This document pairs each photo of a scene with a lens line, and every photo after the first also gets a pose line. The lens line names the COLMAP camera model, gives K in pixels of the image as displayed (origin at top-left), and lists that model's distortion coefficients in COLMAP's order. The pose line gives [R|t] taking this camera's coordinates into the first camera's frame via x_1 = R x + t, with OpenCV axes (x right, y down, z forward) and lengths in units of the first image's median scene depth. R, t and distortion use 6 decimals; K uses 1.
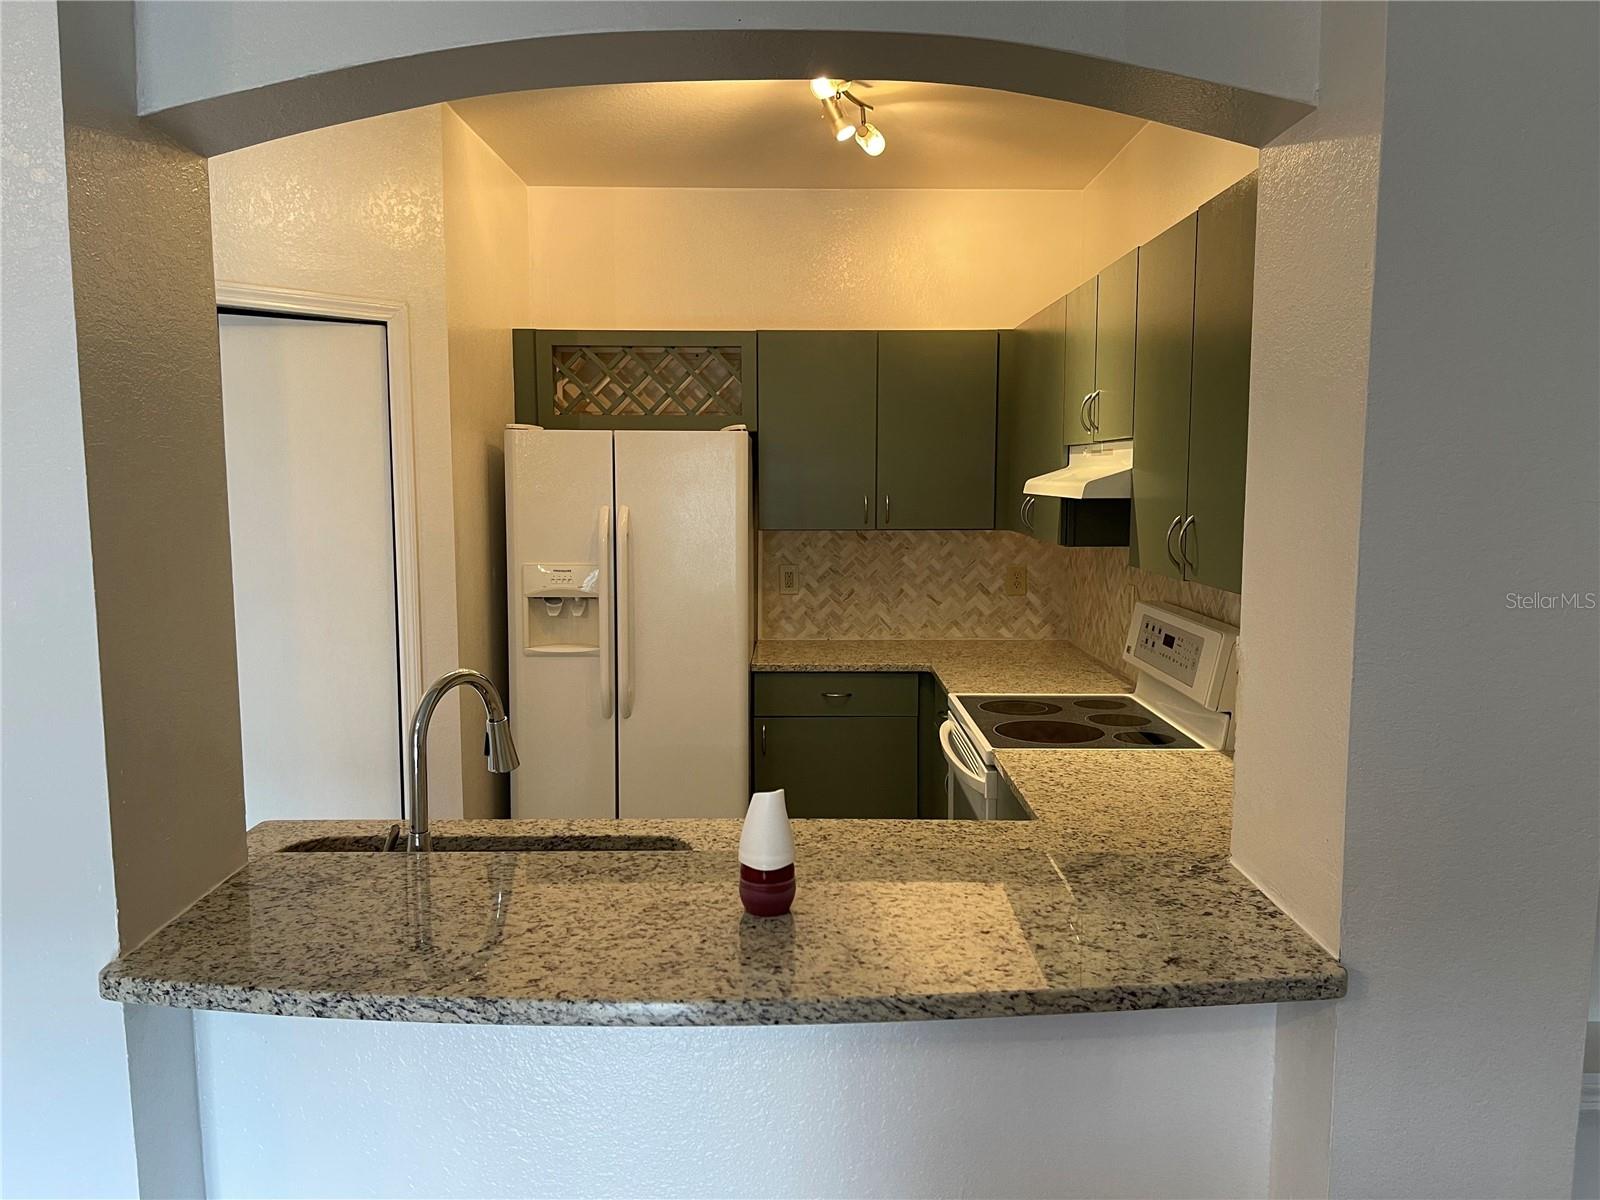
lens RADIAL K [[1206.9, 0, 796.9], [0, 1206.9, 605.0], [0, 0, 1]] dist [0.070746, -0.074410]
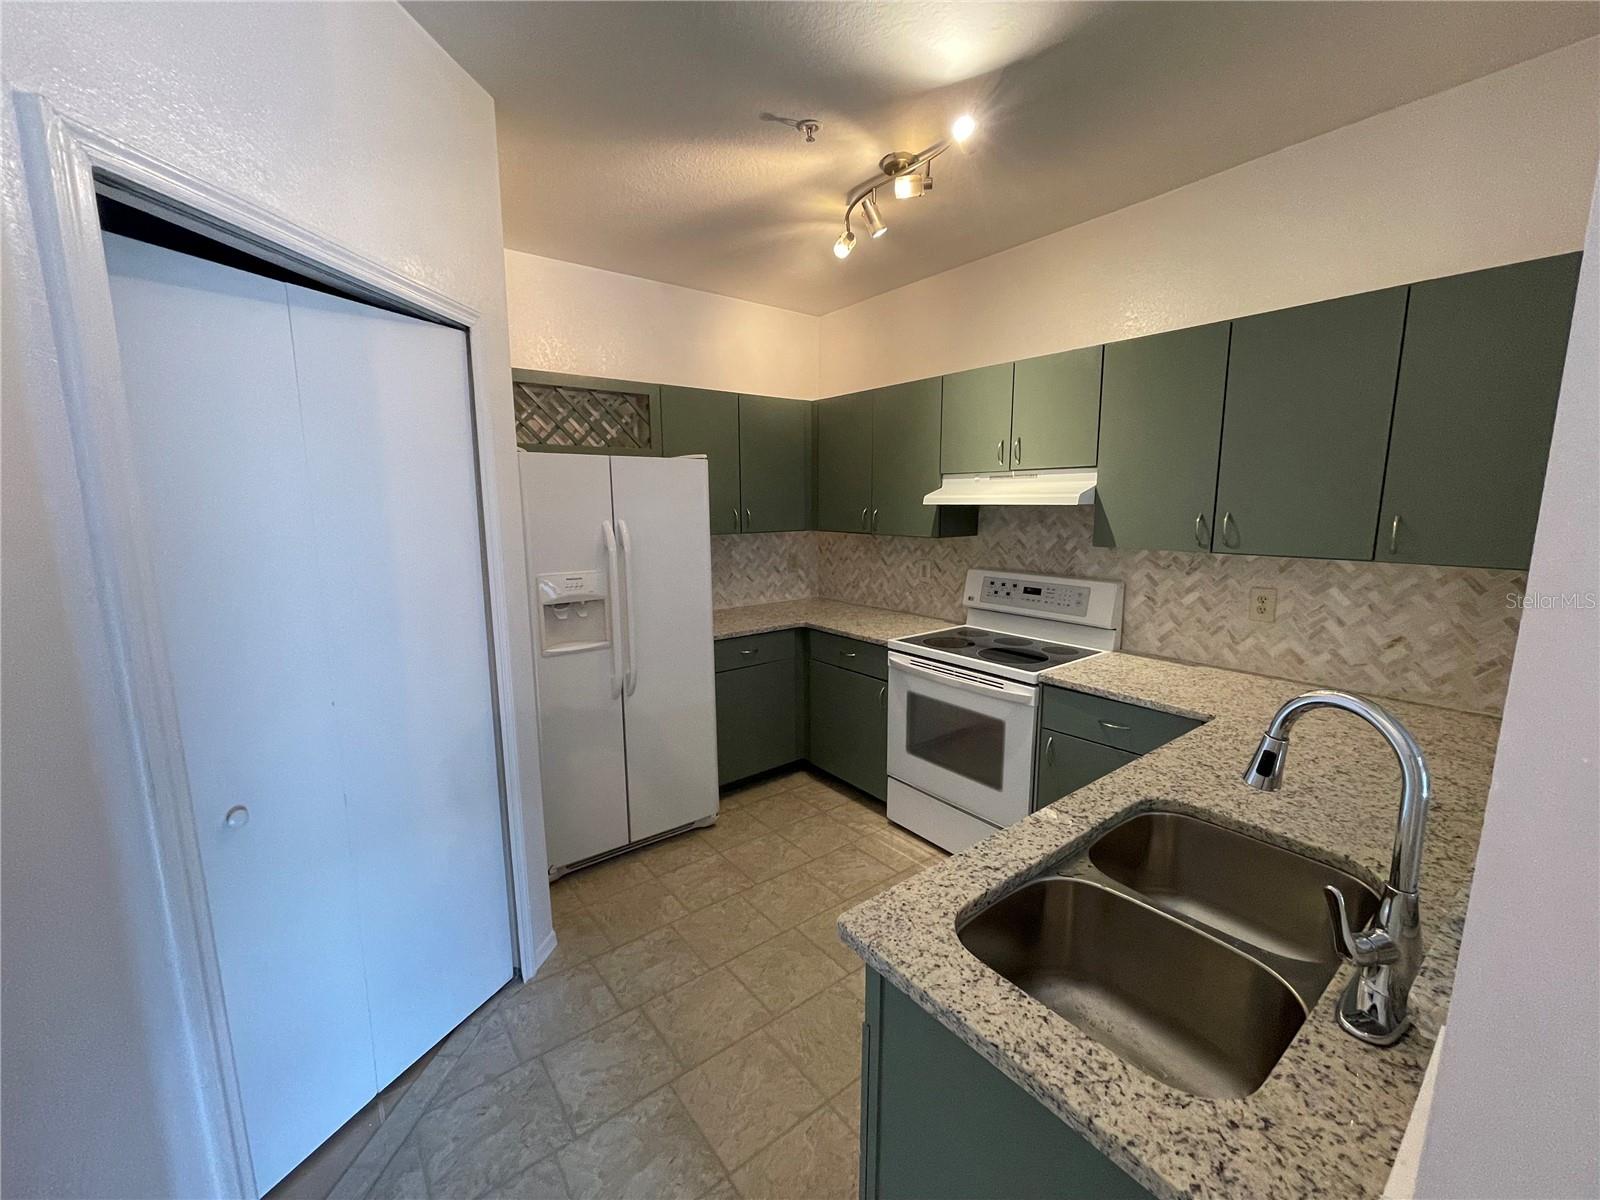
lens RADIAL K [[642.3, 0, 794.6], [0, 642.3, 597.3], [0, 0, 1]] dist [-0.001387, 0.000726]
pose [[0.793901, -0.096370, 0.600361, -0.450124], [0.073000, 0.995325, 0.063236, -0.038706], [-0.603649, -0.006376, 0.797225, 0.448614]]
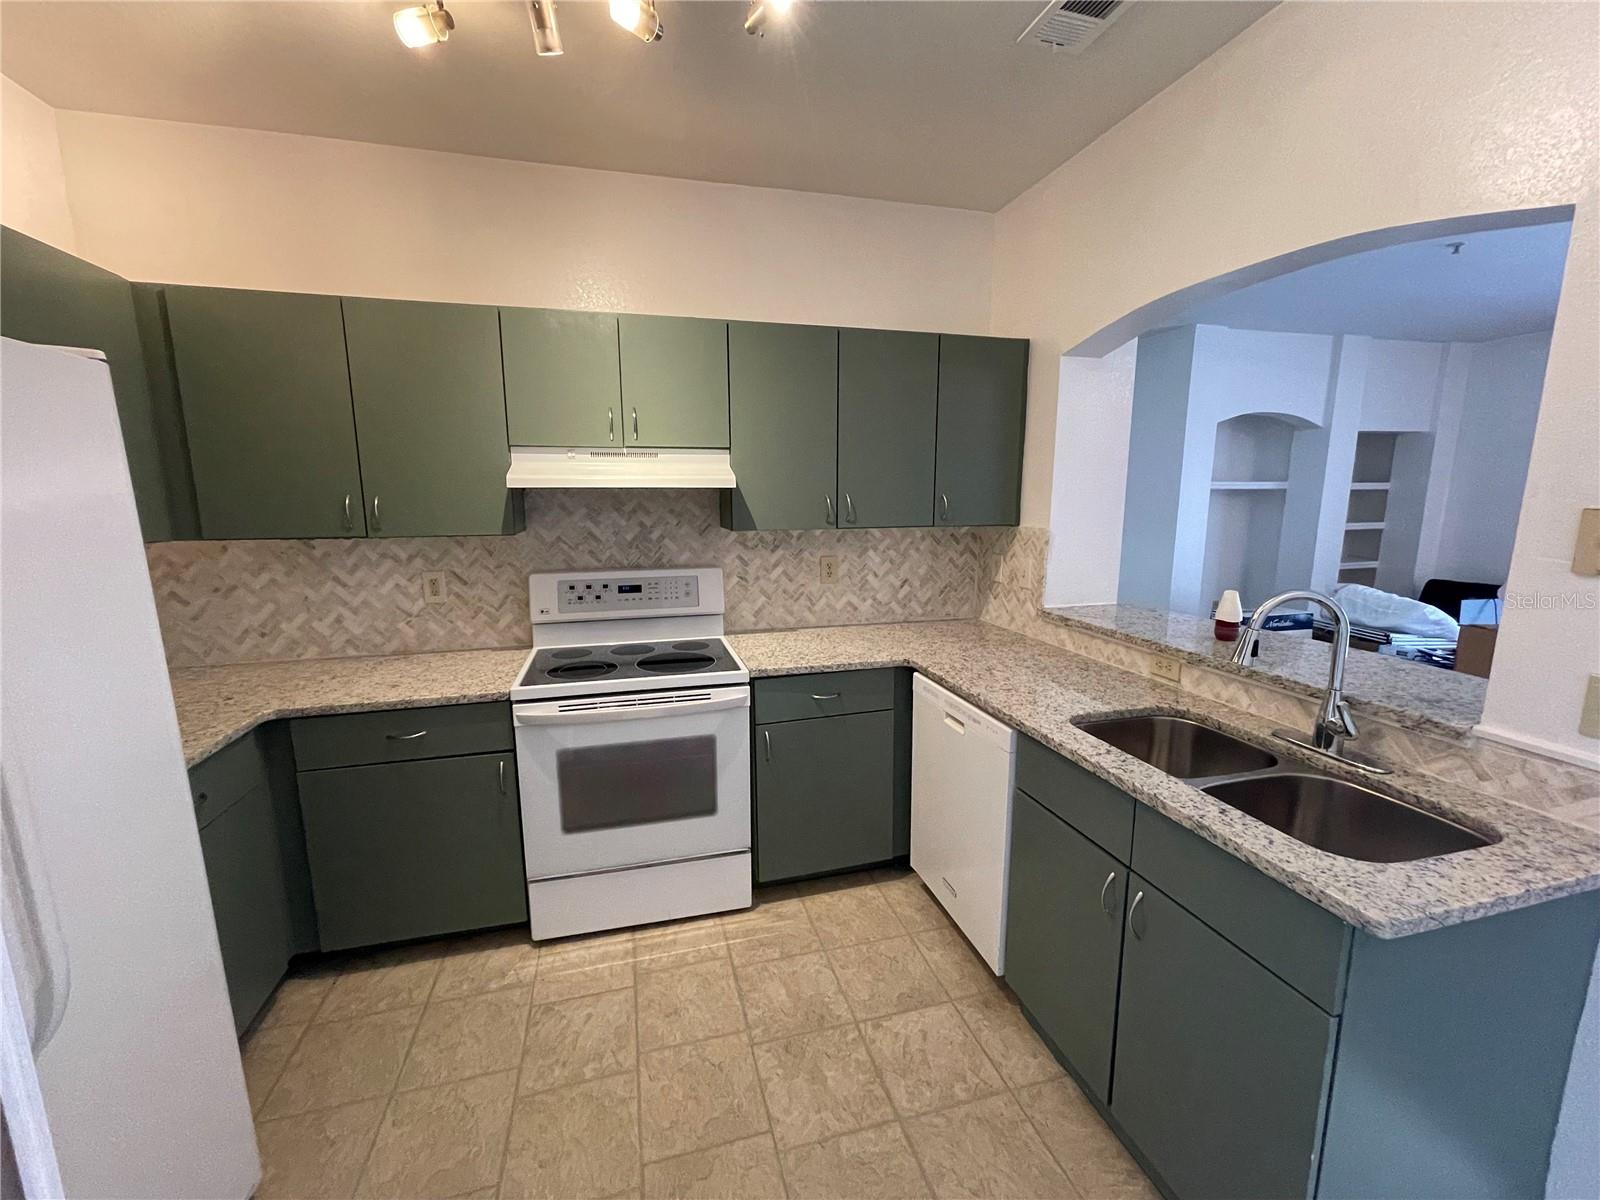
lens RADIAL K [[642.3, 0, 790.3], [0, 642.3, 599.8], [0, 0, 1]] dist [-0.001387, 0.000726]
pose [[-0.255568, -0.158285, 0.953746, -0.443100], [0.110581, 0.975246, 0.191485, -0.077544], [-0.960446, 0.154403, -0.231739, 0.913465]]
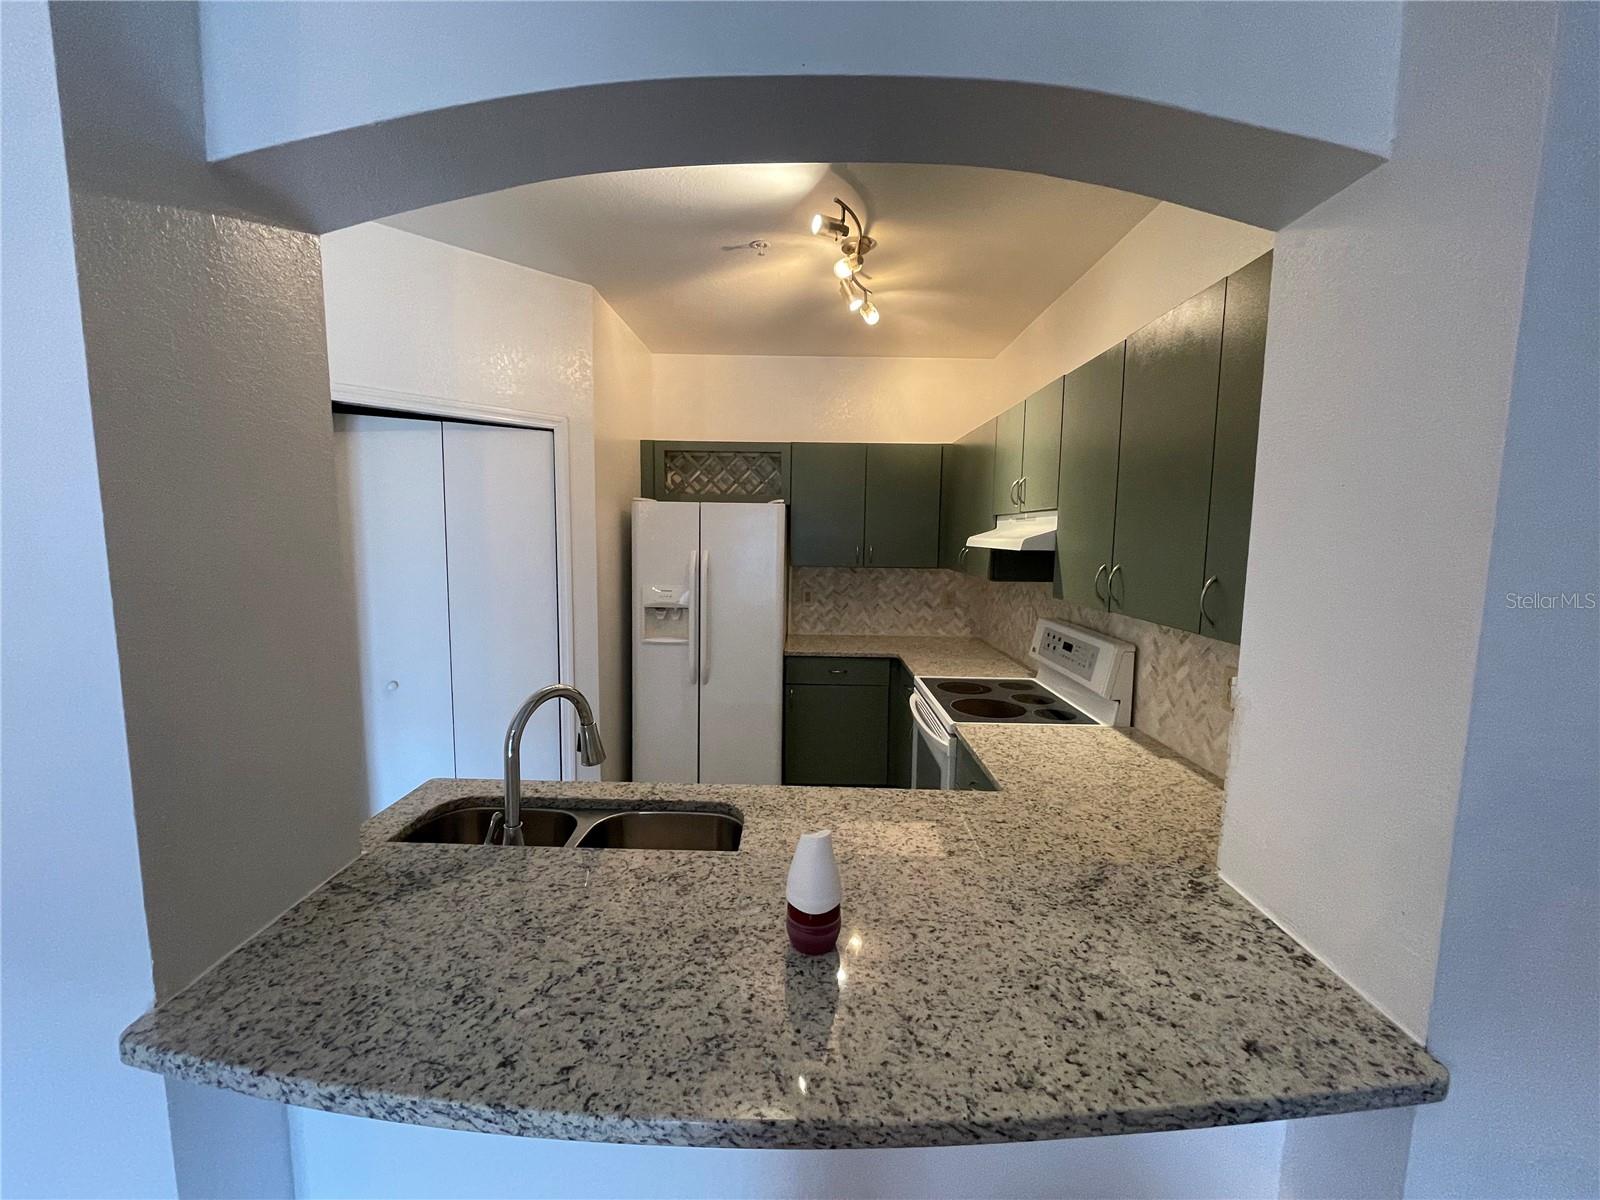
lens RADIAL K [[642.3, 0, 793.1], [0, 642.3, 600.2], [0, 0, 1]] dist [-0.001387, 0.000726]
pose [[0.999708, 0.016515, -0.017643, -0.015495], [-0.016605, 0.999850, -0.004971, -0.016619], [0.017558, 0.005262, 0.999832, 0.189634]]
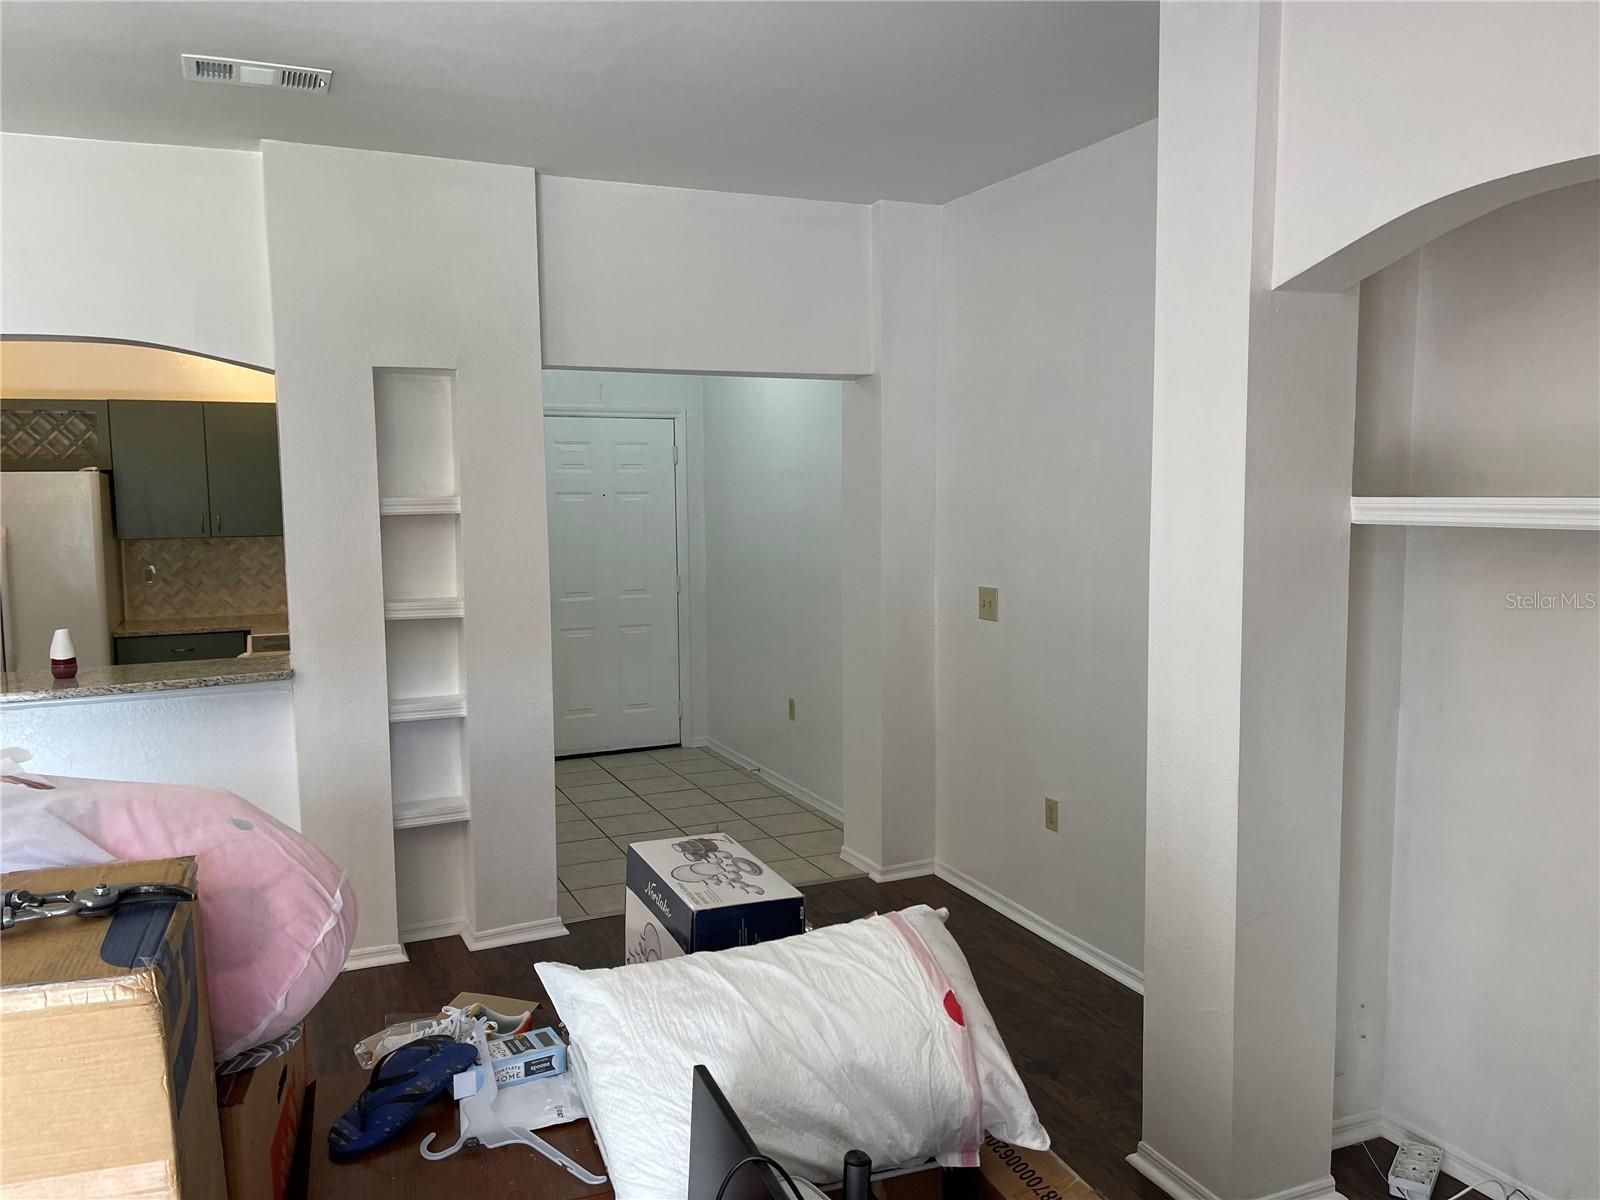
lens RADIAL K [[1206.9, 0, 798.3], [0, 1206.9, 604.2], [0, 0, 1]] dist [0.070746, -0.074410]
pose [[0.912486, -0.050442, 0.405987, 0.139446], [0.057513, 0.998331, -0.005227, 0.084880], [-0.405046, 0.028119, 0.913864, -0.797810]]
